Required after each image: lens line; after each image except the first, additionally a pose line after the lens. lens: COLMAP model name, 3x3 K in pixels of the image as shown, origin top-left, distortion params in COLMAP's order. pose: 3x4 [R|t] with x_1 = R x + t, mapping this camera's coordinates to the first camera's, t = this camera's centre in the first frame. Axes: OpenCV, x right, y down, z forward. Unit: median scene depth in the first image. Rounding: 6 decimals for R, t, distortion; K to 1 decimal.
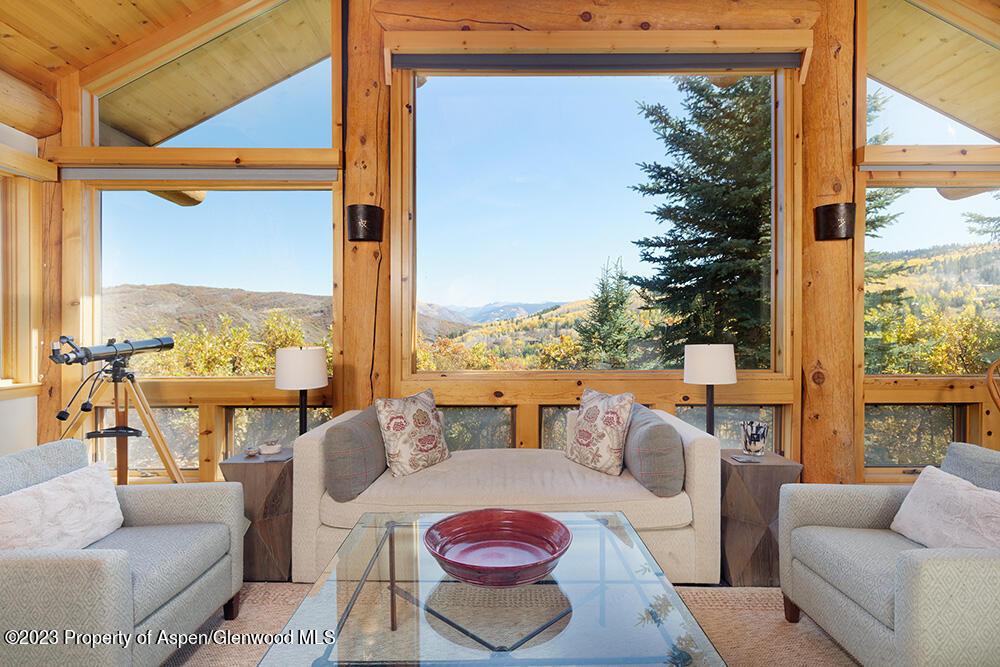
lens RADIAL K [[539.6, 0, 495.7], [0, 539.6, 329.0], [0, 0, 1]] dist [-0.004268, 0.000272]
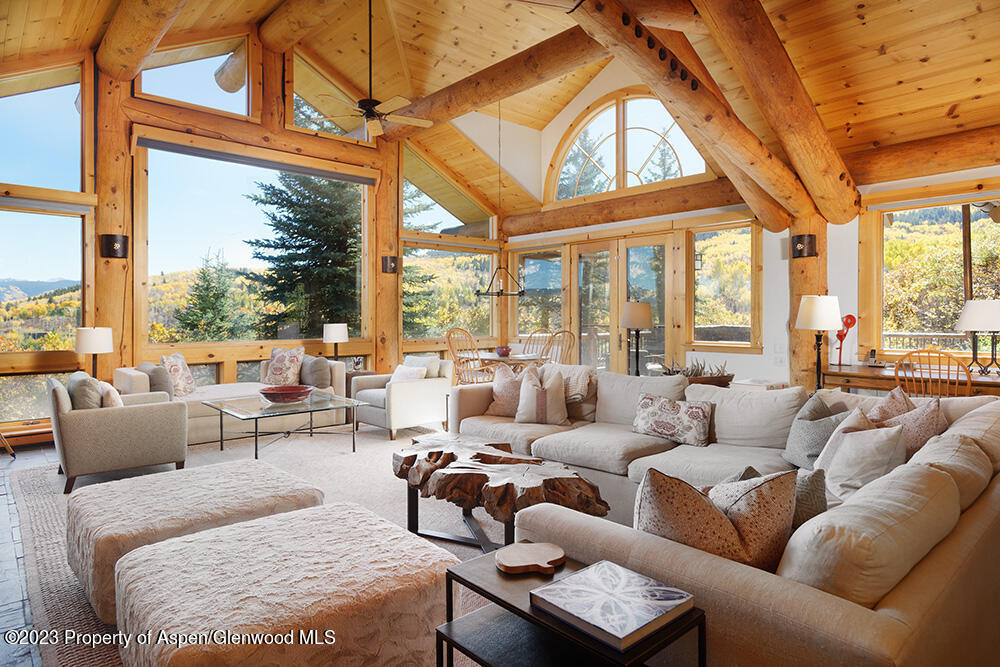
lens RADIAL K [[590.1, 0, 522.2], [0, 590.1, 303.2], [0, 0, 1]] dist [0.002866, -0.000081]
pose [[0.723012, 0.014136, 0.690691, -0.551529], [0.001196, 0.999764, -0.021714, 0.000894], [-0.690835, 0.016526, 0.722824, -0.958923]]
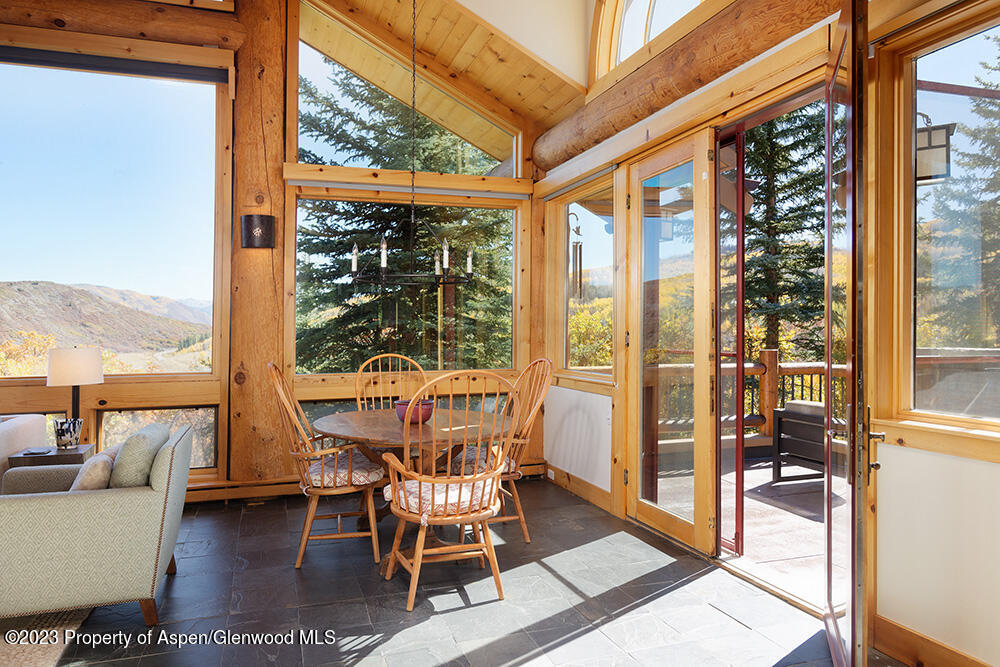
lens RADIAL K [[701.1, 0, 512.1], [0, 701.1, 315.0], [0, 0, 1]] dist [0.009677, -0.001577]
pose [[0.943827, 0.002050, 0.330433, 0.624279], [0.005609, 0.999737, -0.022222, 0.000913], [-0.330392, 0.022827, 0.943568, -0.462151]]
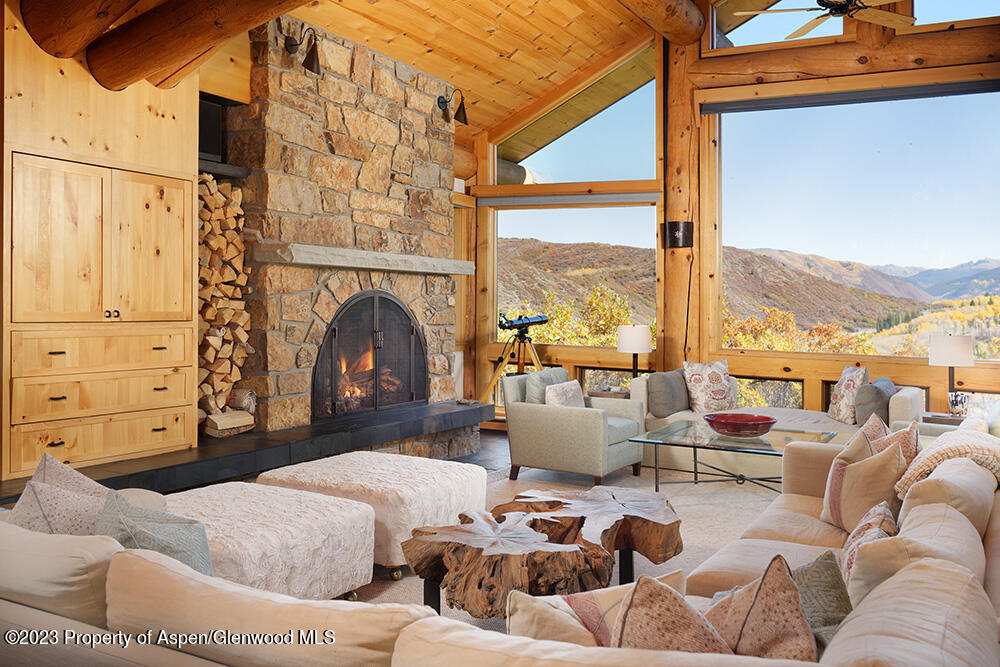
lens RADIAL K [[912.1, 0, 422.2], [0, 912.1, 220.0], [0, 0, 1]] dist [-0.017225, 0.000000]
pose [[0.846174, -0.024028, -0.532365, 0.410433], [-0.024678, 0.996144, -0.084186, -0.024008], [0.532335, 0.084374, 0.842319, -1.217512]]
